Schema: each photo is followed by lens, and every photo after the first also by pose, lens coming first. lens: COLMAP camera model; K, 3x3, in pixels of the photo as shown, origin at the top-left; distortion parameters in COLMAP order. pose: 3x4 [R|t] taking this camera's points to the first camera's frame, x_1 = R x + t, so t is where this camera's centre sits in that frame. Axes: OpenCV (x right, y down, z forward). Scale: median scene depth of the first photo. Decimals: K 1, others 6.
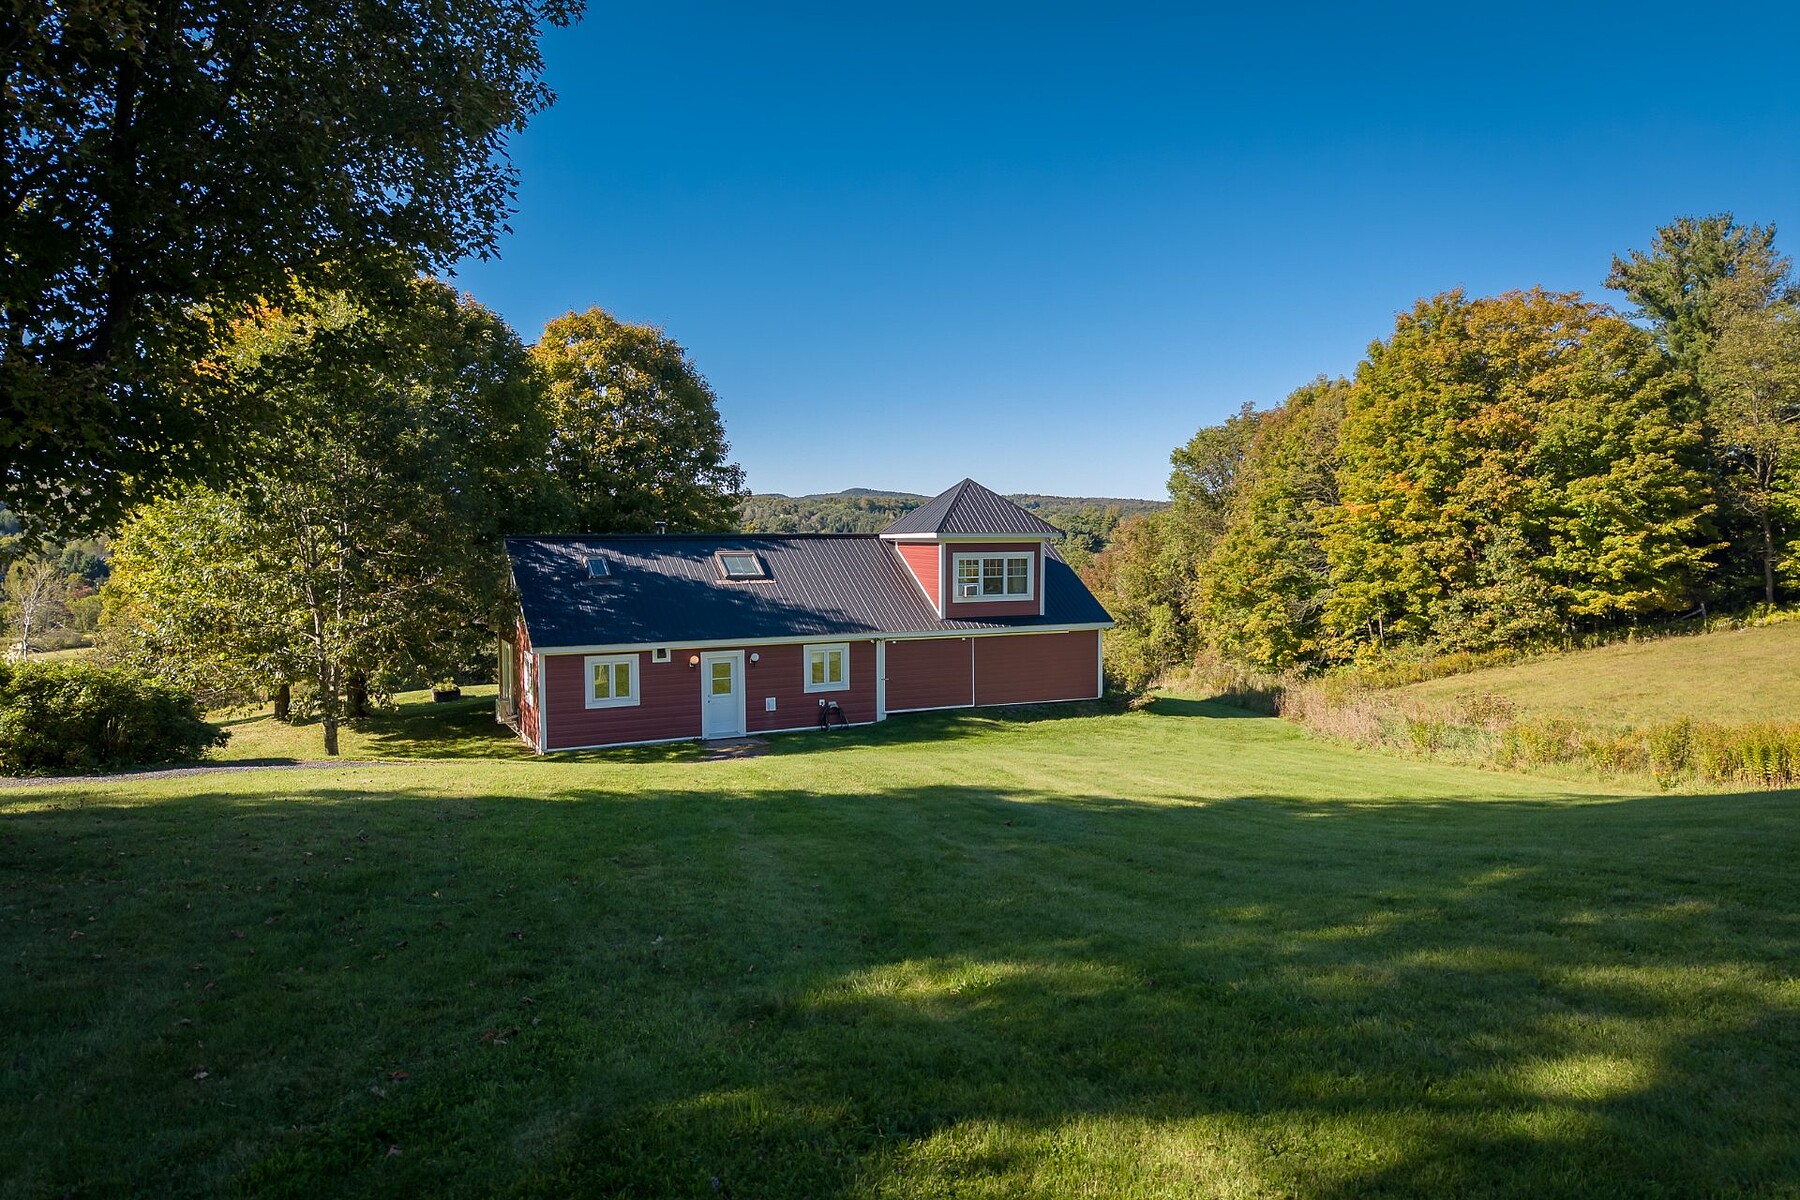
lens RADIAL K [[1197.5, 0, 900.0], [0, 1197.5, 600.0], [0, 0, 1]] dist [0.050880, -0.048376]
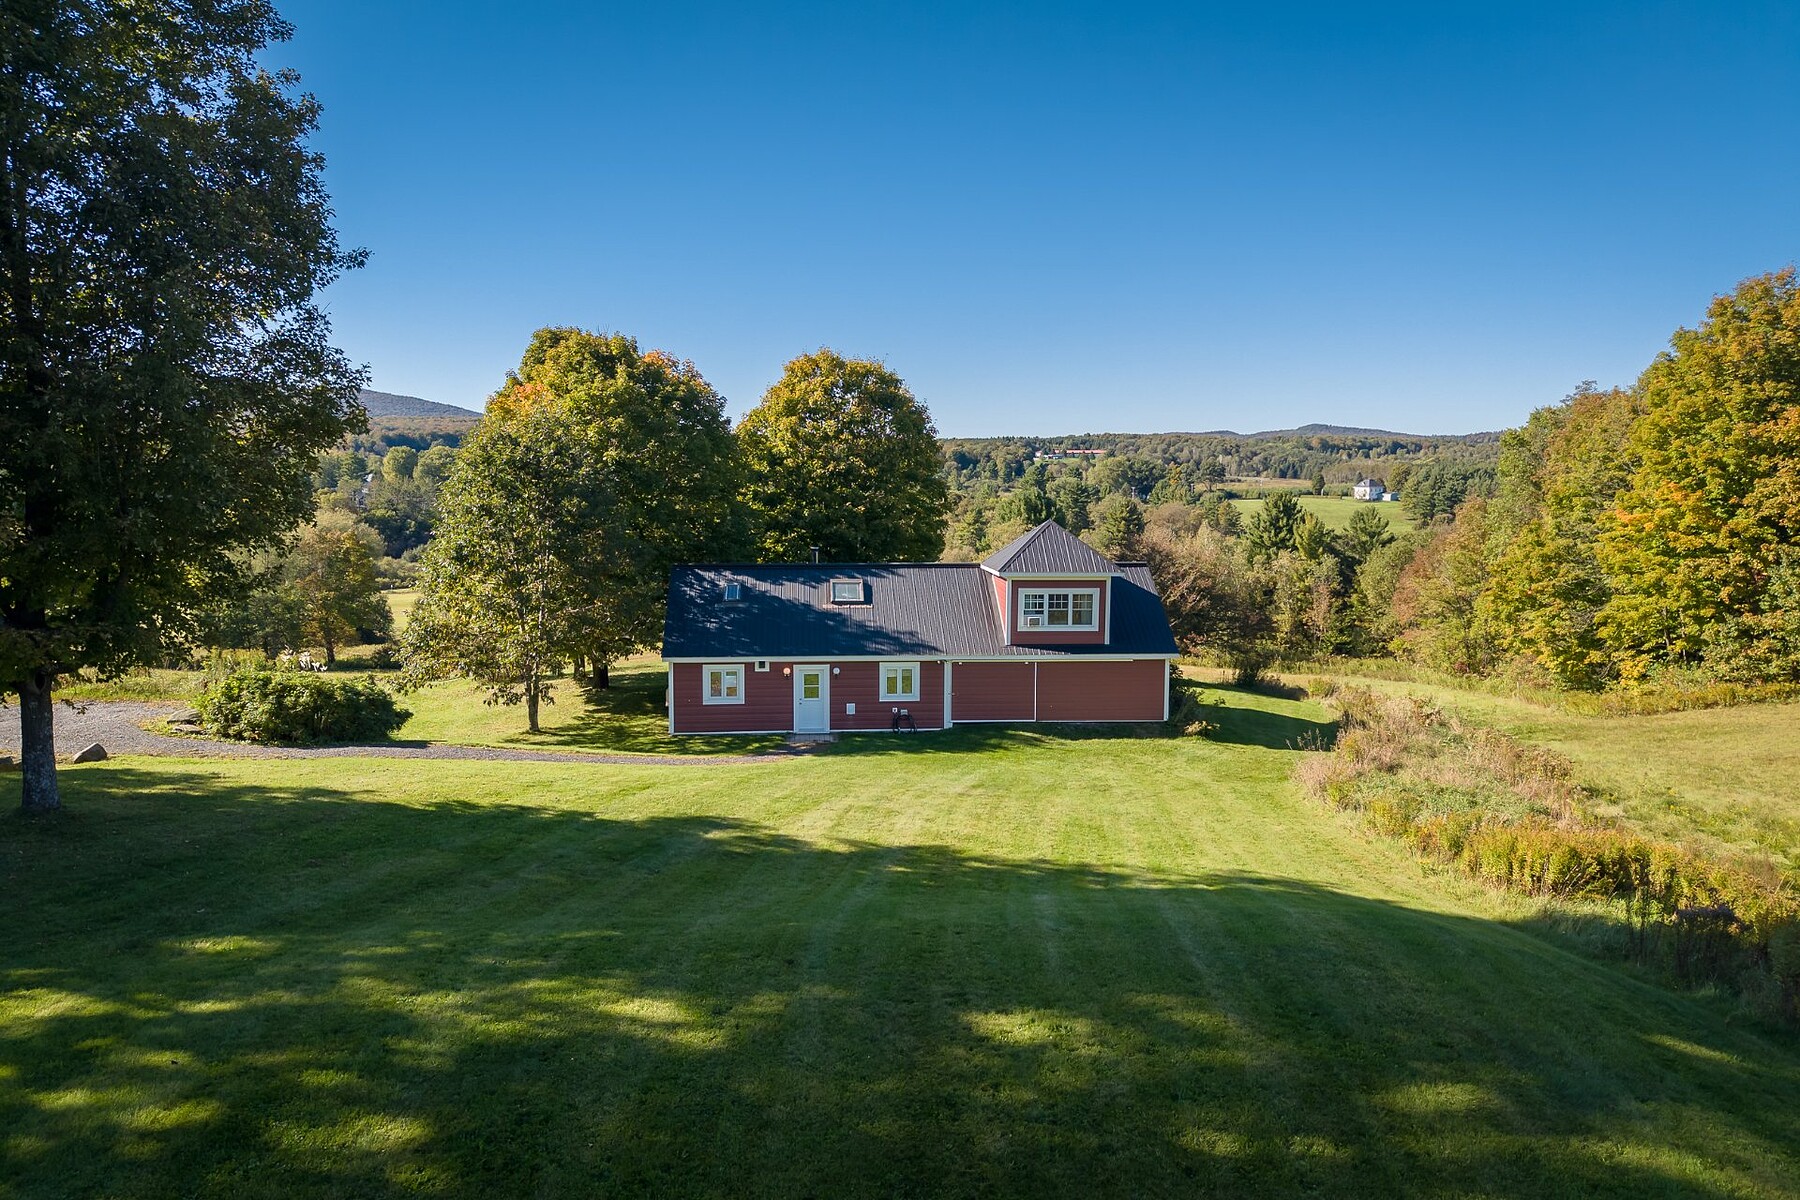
lens RADIAL K [[1197.5, 0, 900.0], [0, 1197.5, 600.0], [0, 0, 1]] dist [0.050880, -0.048376]
pose [[0.936645, 0.047160, -0.347091, 0.340495], [-0.029963, 0.998050, 0.054750, -0.088459], [0.348996, -0.040882, 0.936232, -0.125168]]
